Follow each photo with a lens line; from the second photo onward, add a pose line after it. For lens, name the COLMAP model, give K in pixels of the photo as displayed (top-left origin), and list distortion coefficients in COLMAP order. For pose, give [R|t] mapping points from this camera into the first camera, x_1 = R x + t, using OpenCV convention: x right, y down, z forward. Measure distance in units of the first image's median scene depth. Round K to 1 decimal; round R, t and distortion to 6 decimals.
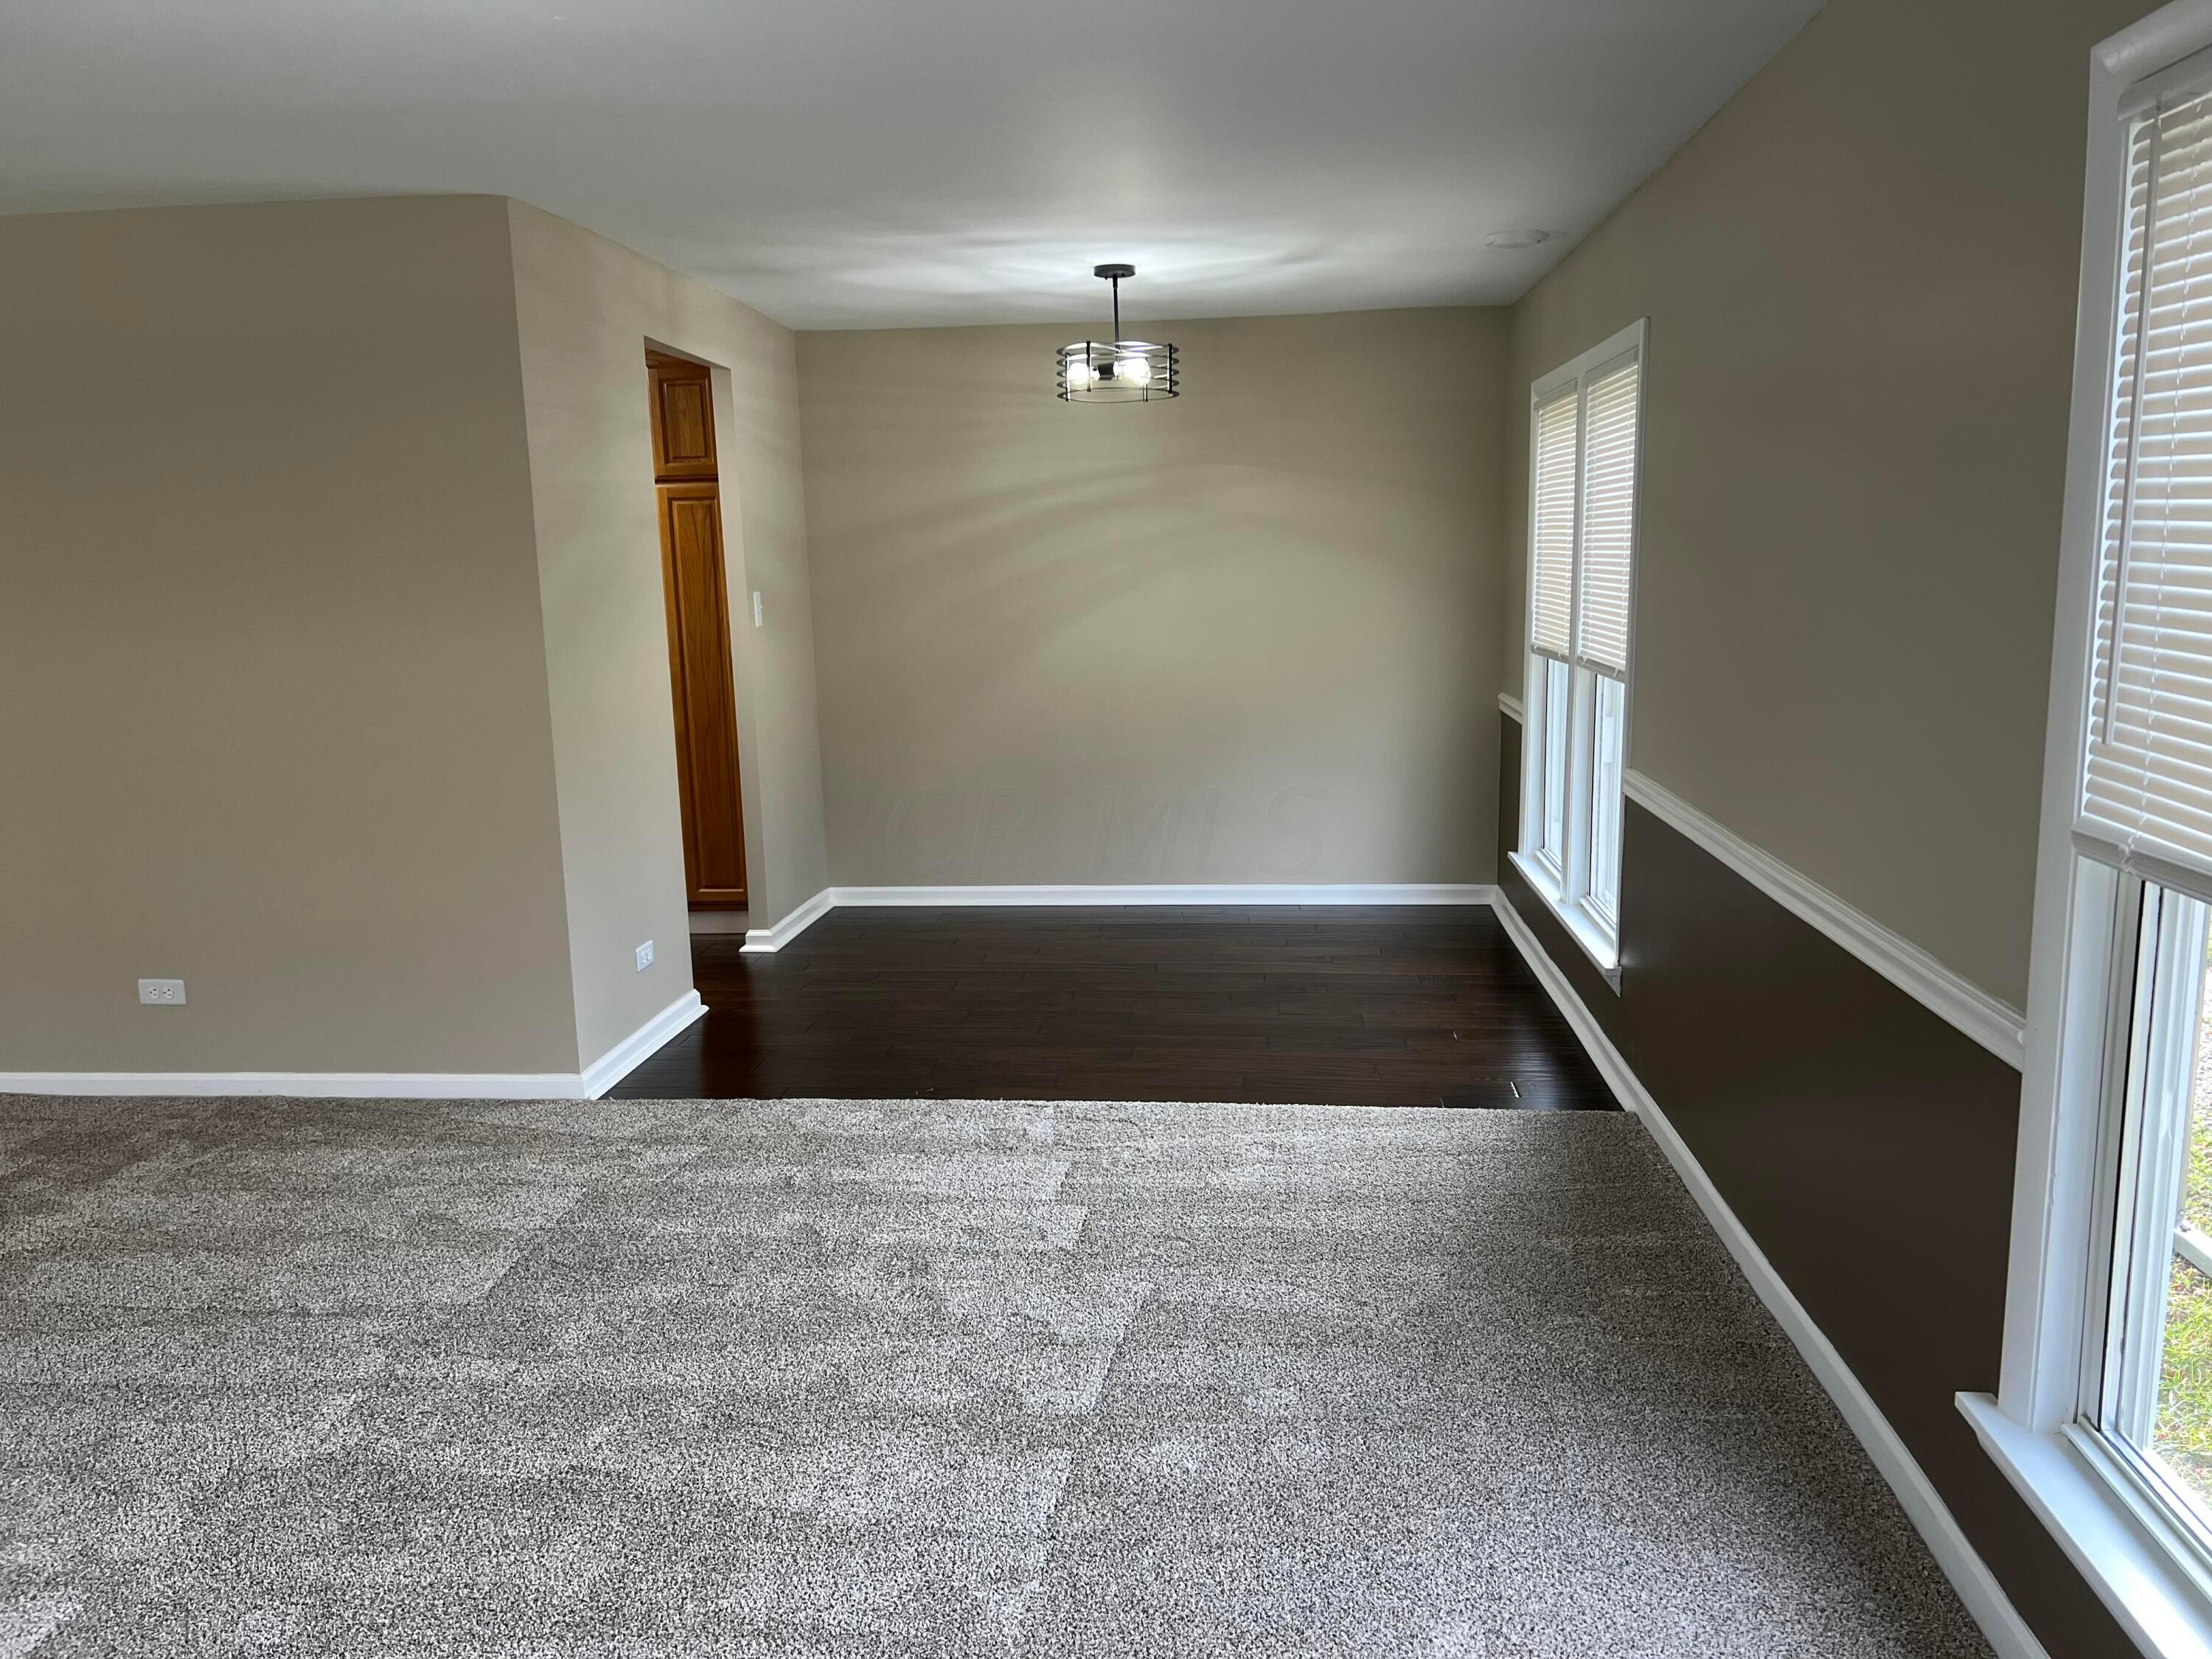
lens RADIAL K [[1667.8, 0, 1102.9], [0, 1667.8, 839.7], [0, 0, 1]] dist [0.048335, -0.045672]
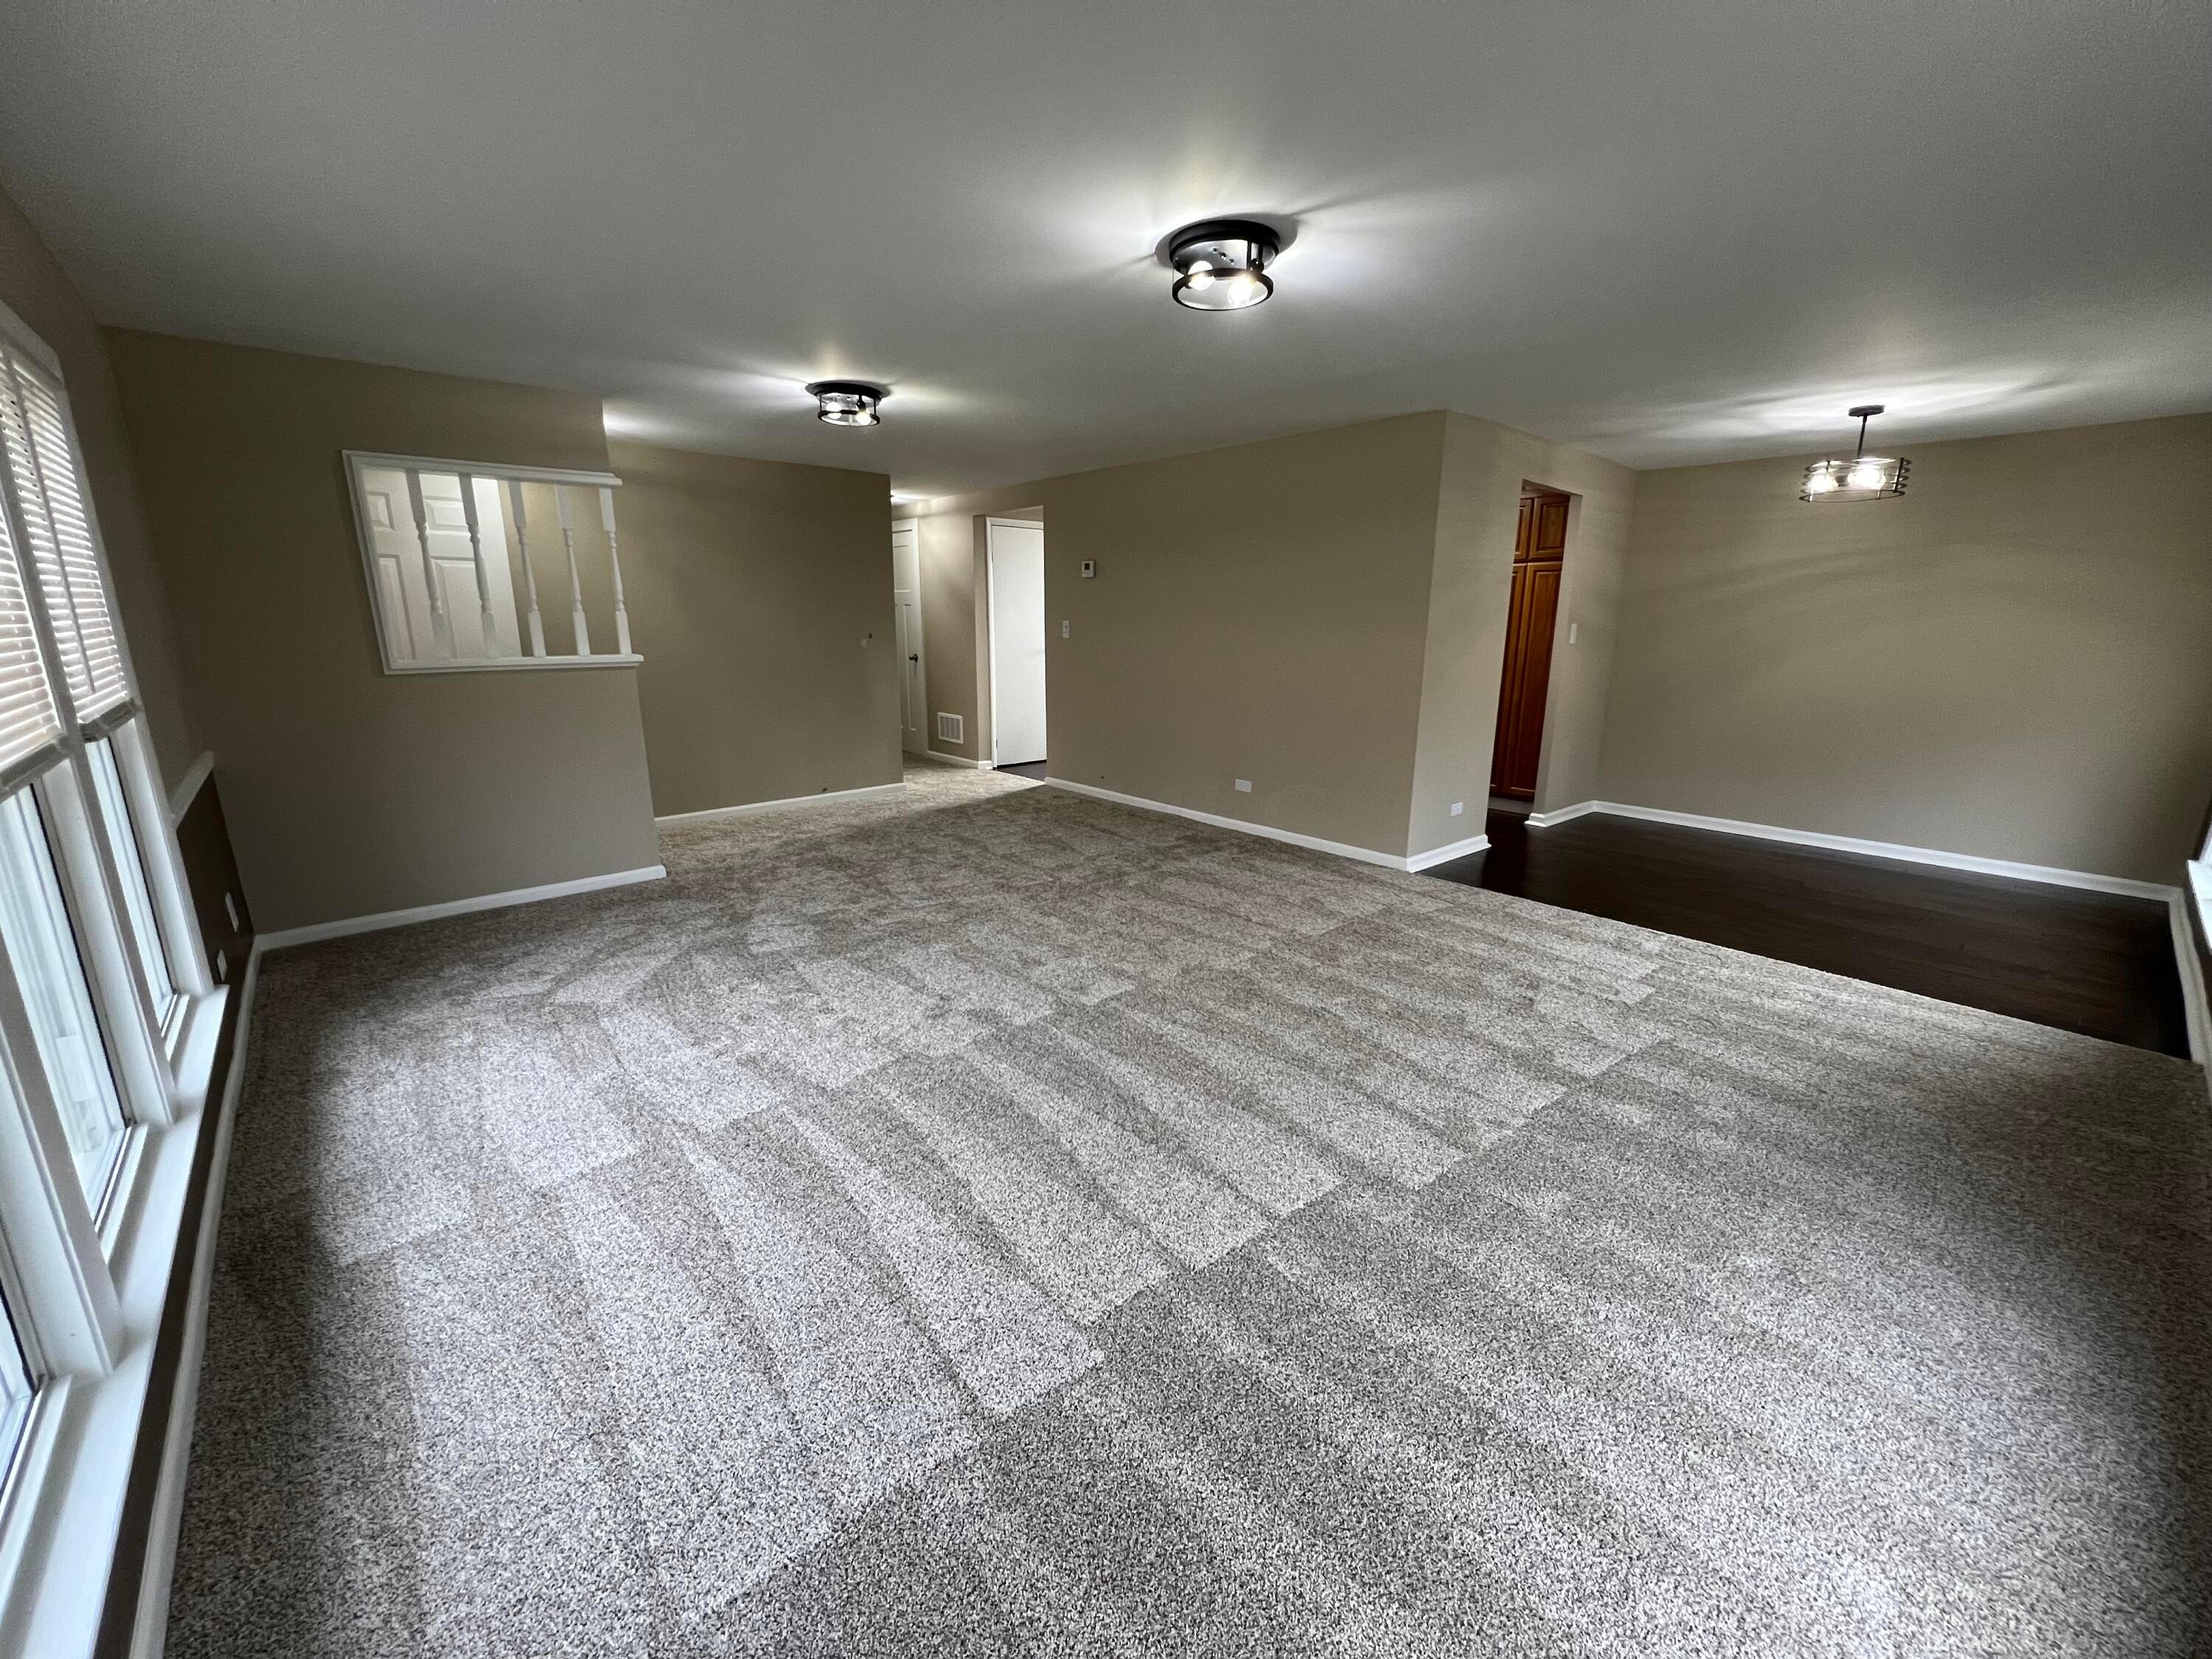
lens RADIAL K [[884.4, 0, 1109.0], [0, 884.4, 828.1], [0, 0, 1]] dist [0.000692, 0.000350]
pose [[0.730517, 0.188935, -0.656238, 0.140387], [-0.143045, 0.981983, 0.123482, 0.028846], [0.667745, 0.003666, 0.744381, -0.033481]]
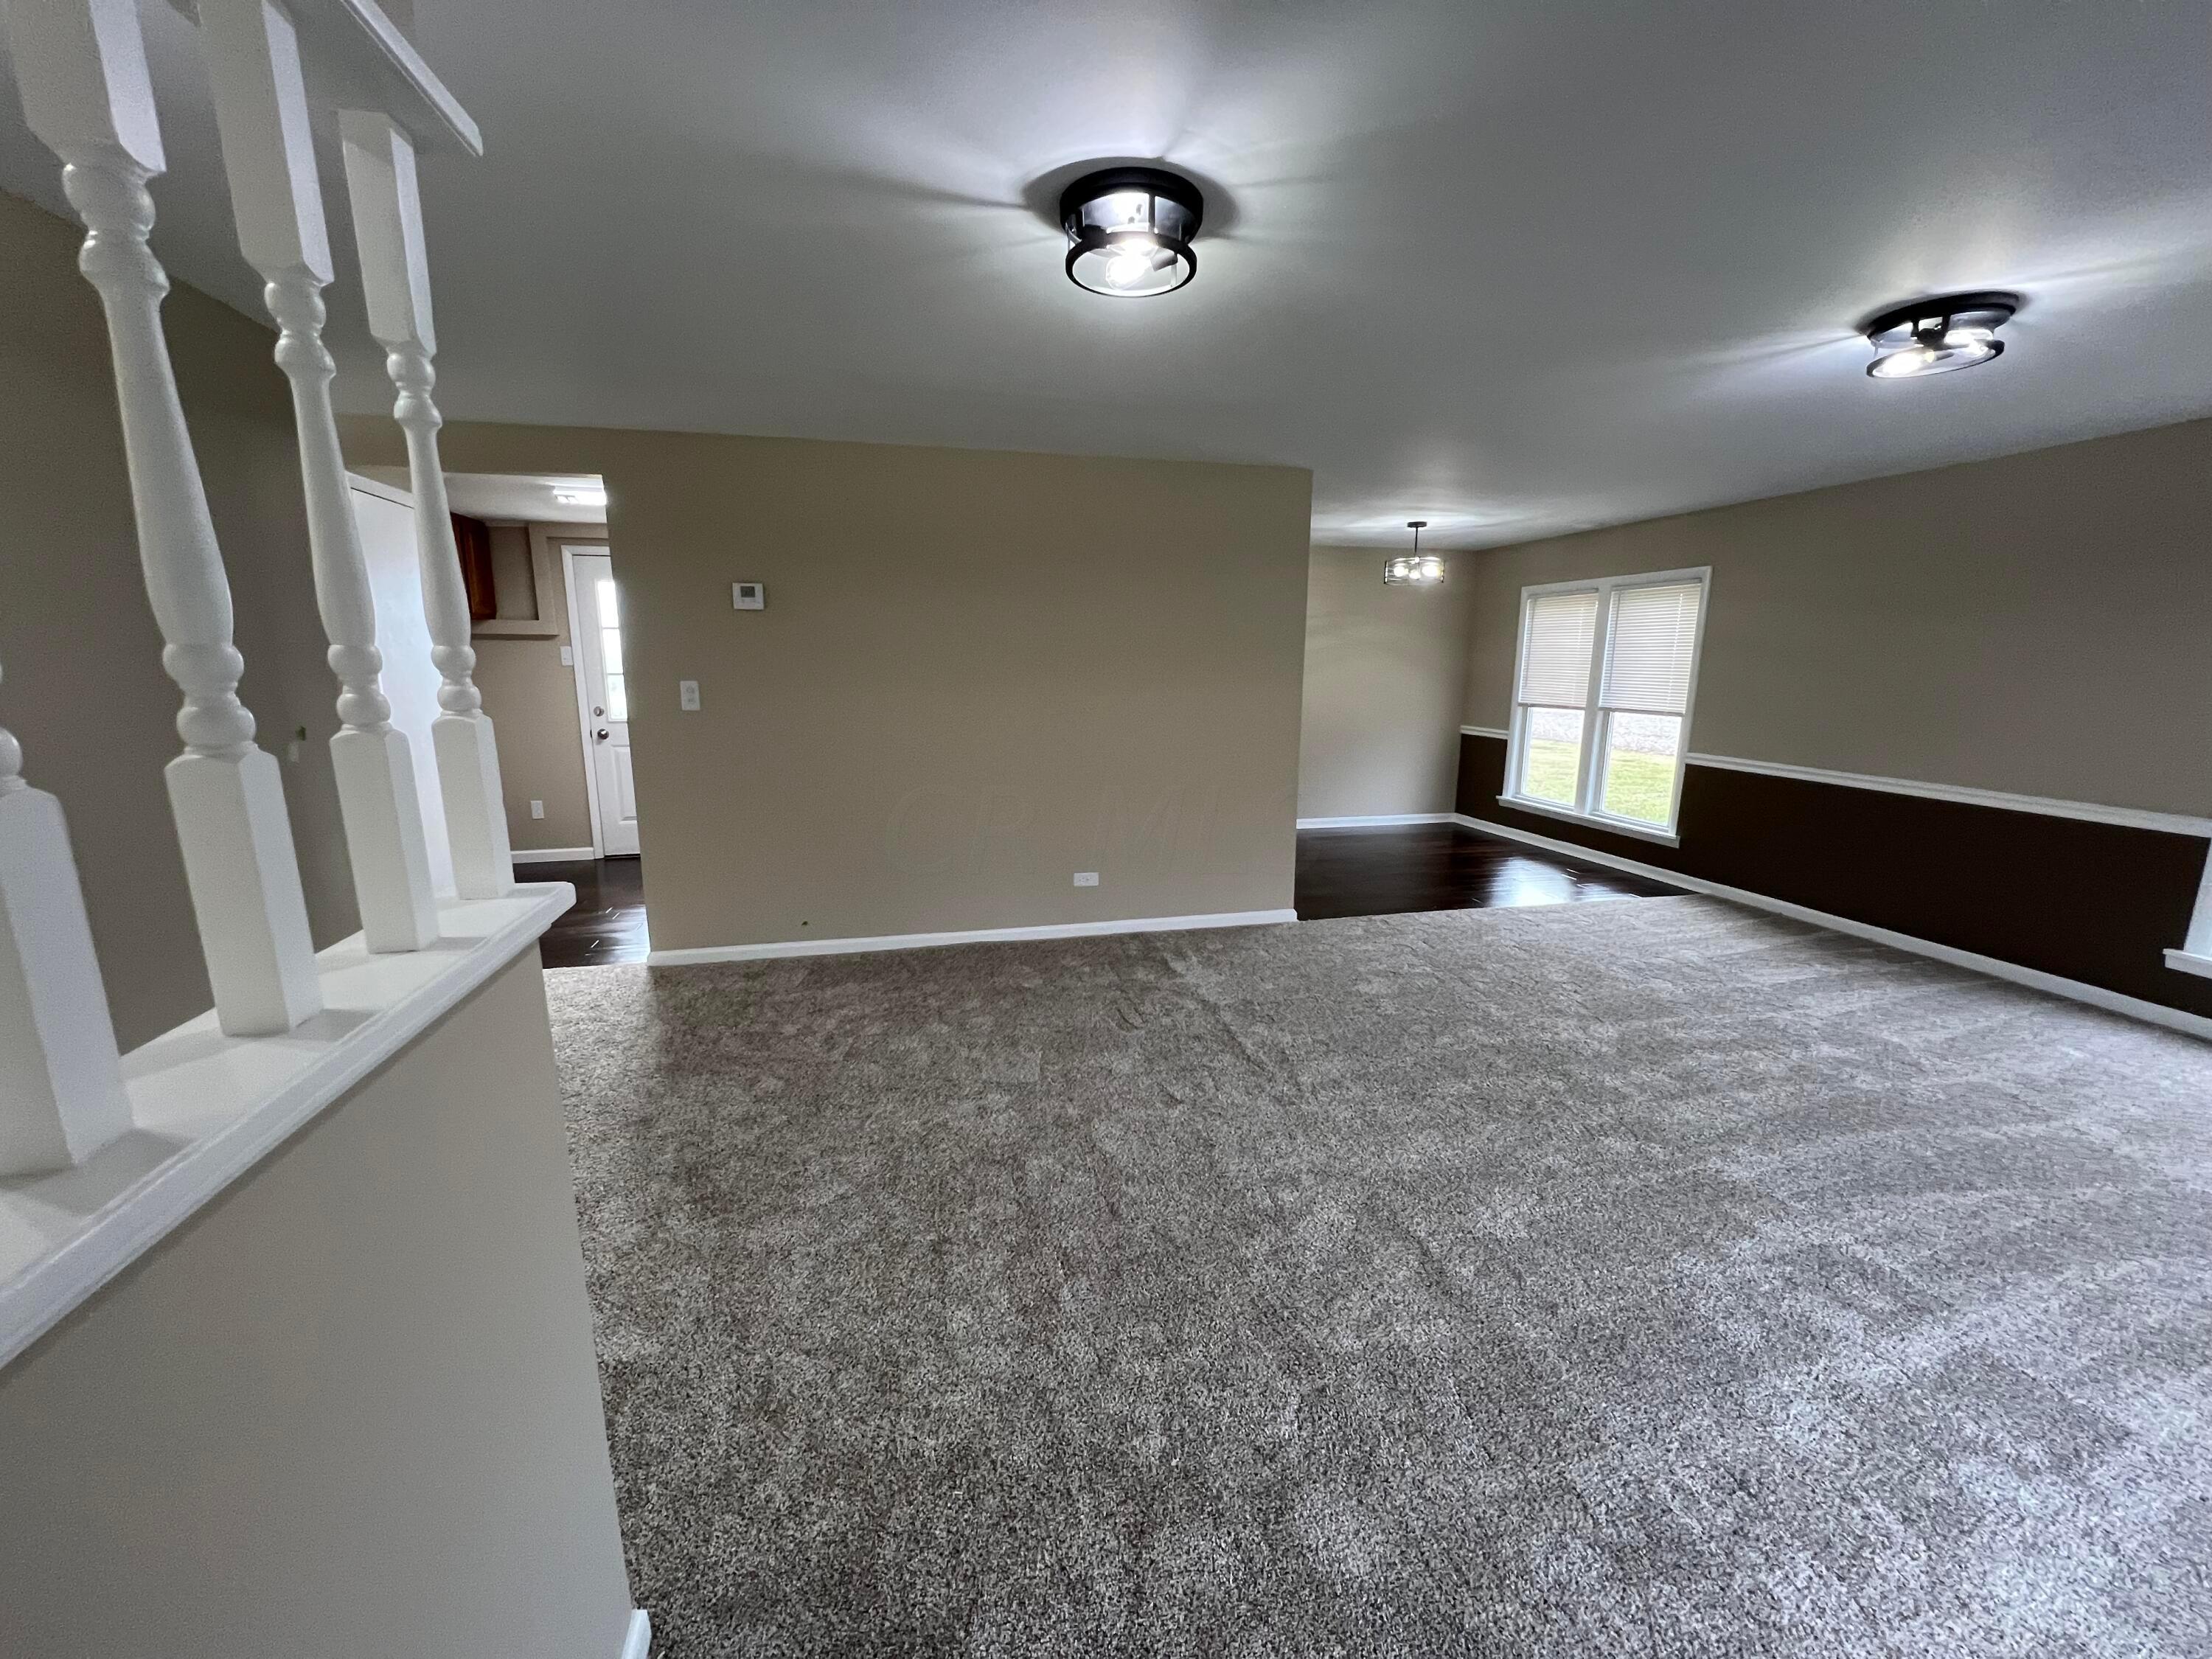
lens RADIAL K [[884.4, 0, 1101.3], [0, 884.4, 830.0], [0, 0, 1]] dist [0.000692, 0.000350]
pose [[0.943280, -0.035452, 0.330099, -1.054428], [0.030096, 0.999320, 0.021325, 0.018488], [-0.330631, -0.010181, 0.943705, 0.094205]]
